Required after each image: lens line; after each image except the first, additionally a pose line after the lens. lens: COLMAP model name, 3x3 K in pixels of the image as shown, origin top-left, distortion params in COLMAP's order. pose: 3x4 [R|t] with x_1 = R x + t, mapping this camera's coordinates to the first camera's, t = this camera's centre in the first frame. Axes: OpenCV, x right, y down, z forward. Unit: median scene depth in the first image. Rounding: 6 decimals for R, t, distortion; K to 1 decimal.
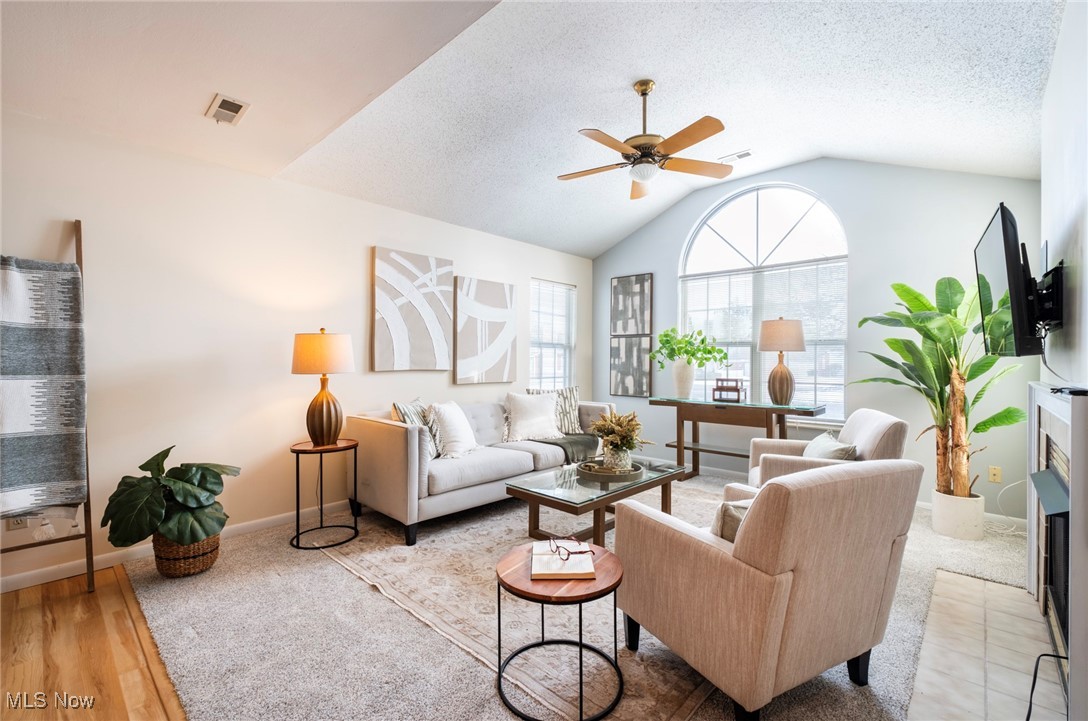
lens RADIAL K [[471.6, 0, 549.6], [0, 471.6, 361.1], [0, 0, 1]] dist [-0.003913, 0.001201]
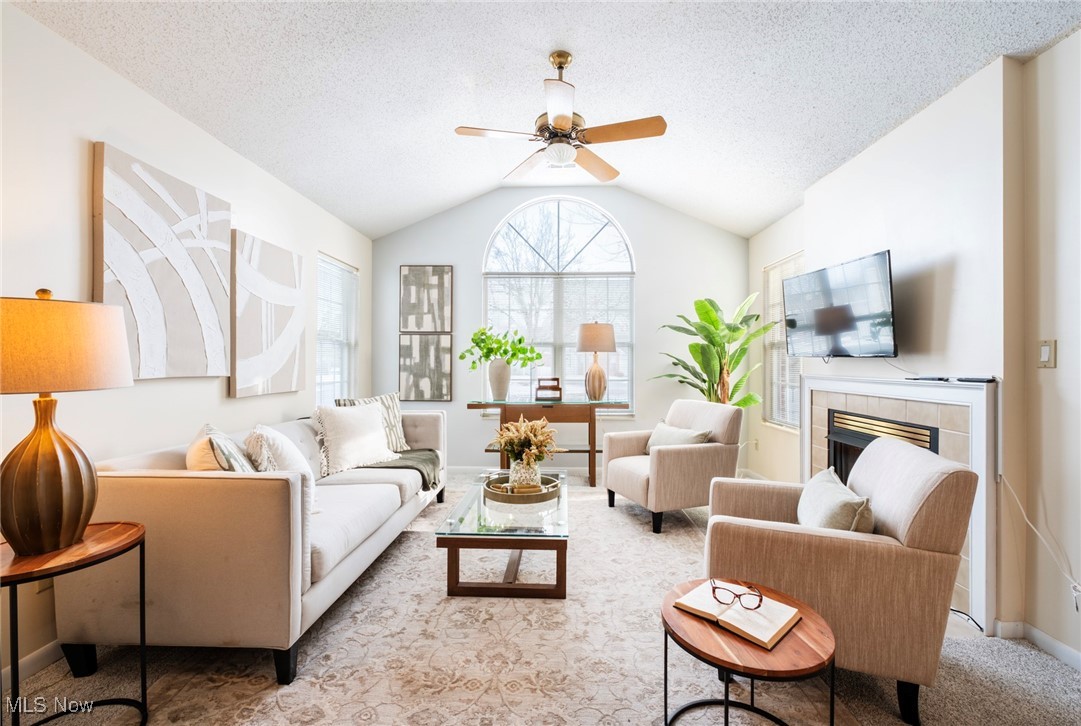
lens RADIAL K [[459.0, 0, 545.3], [0, 459.0, 362.5], [0, 0, 1]] dist [-0.004550, 0.000654]
pose [[0.750142, -0.004646, 0.661260, -0.286892], [0.003051, 0.999989, 0.003564, -0.000369], [-0.661270, -0.000656, 0.750148, 0.249833]]
